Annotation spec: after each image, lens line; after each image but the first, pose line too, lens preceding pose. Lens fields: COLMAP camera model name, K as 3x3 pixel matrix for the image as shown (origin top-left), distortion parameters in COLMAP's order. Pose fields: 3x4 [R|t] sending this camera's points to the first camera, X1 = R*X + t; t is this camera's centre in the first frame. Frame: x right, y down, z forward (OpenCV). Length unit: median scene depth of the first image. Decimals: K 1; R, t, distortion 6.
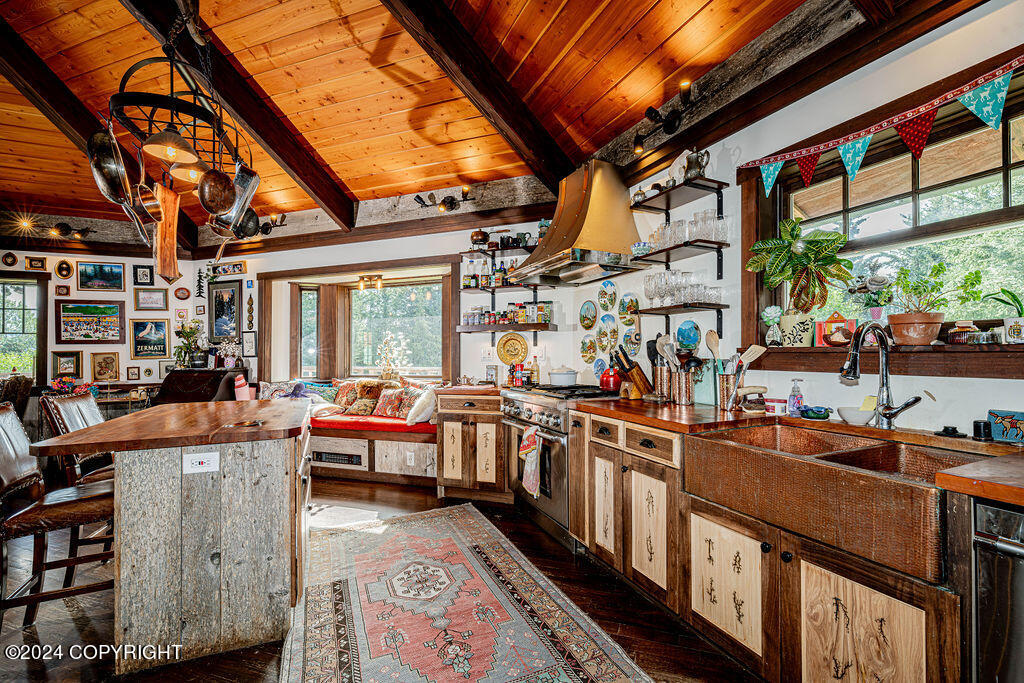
lens RADIAL K [[463.7, 0, 522.9], [0, 463.7, 324.3], [0, 0, 1]] dist [0.002502, -0.000306]
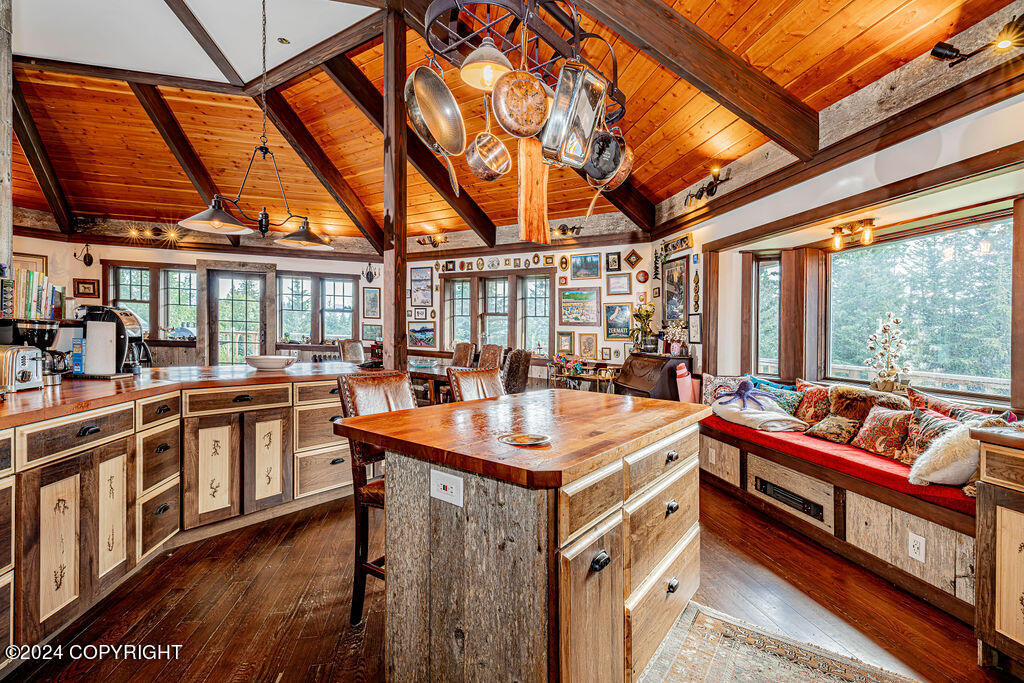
lens RADIAL K [[463.7, 0, 522.9], [0, 463.7, 324.3], [0, 0, 1]] dist [0.002502, -0.000306]
pose [[0.520147, 0.010803, -0.854008, -0.020194], [0.007977, 0.999815, 0.017506, 0.017588], [0.854039, -0.015918, 0.519965, 0.284363]]
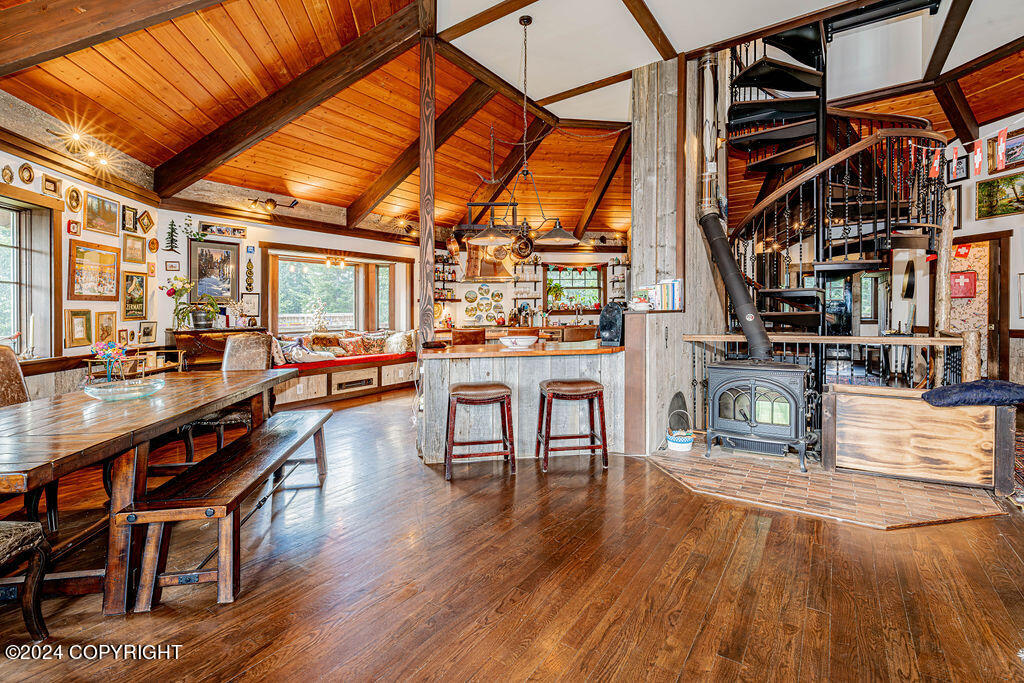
lens RADIAL K [[463.7, 0, 522.9], [0, 463.7, 324.3], [0, 0, 1]] dist [0.002502, -0.000306]
pose [[0.247743, -0.018874, 0.968642, -1.517093], [-0.042558, 0.998633, 0.030343, 0.027950], [-0.967891, -0.048741, 0.246602, 0.114780]]
